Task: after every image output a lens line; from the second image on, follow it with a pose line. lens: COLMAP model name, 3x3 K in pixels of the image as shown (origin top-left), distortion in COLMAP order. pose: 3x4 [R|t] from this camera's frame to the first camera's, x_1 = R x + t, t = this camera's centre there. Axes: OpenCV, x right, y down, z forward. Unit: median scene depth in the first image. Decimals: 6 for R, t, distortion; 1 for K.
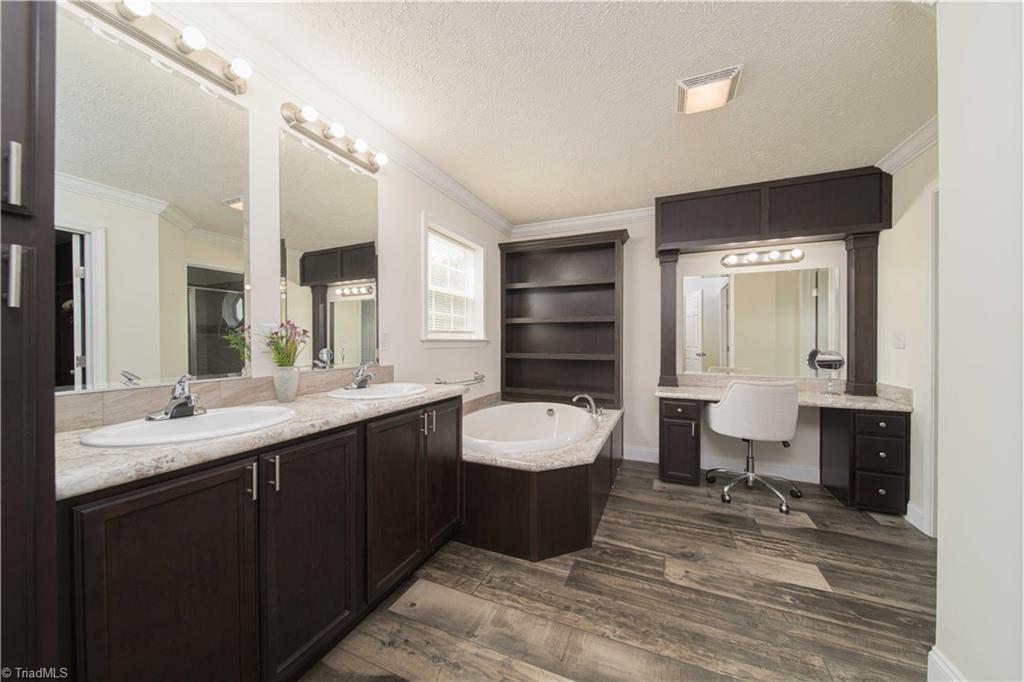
lens RADIAL K [[365.1, 0, 508.6], [0, 365.1, 341.5], [0, 0, 1]] dist [-0.000106, -0.000019]
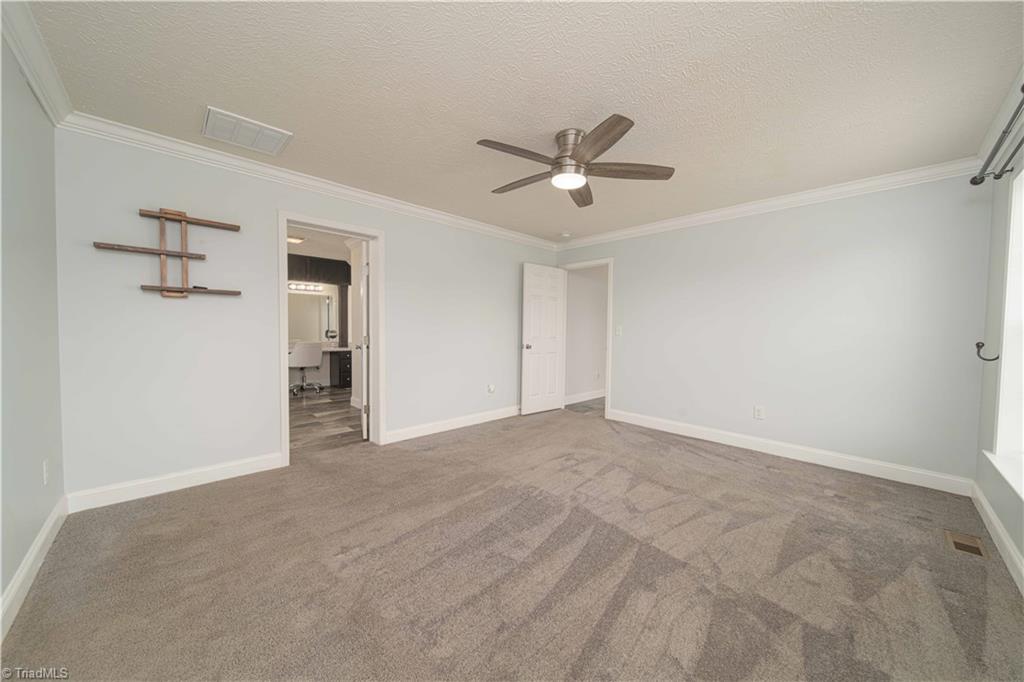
lens RADIAL K [[365.1, 0, 508.6], [0, 365.1, 341.5], [0, 0, 1]] dist [-0.000106, -0.000019]
pose [[0.390702, -0.024445, 0.920193, -0.994614], [-0.007151, 0.999537, 0.029589, 0.021463], [-0.920490, -0.018141, 0.390346, -1.133362]]
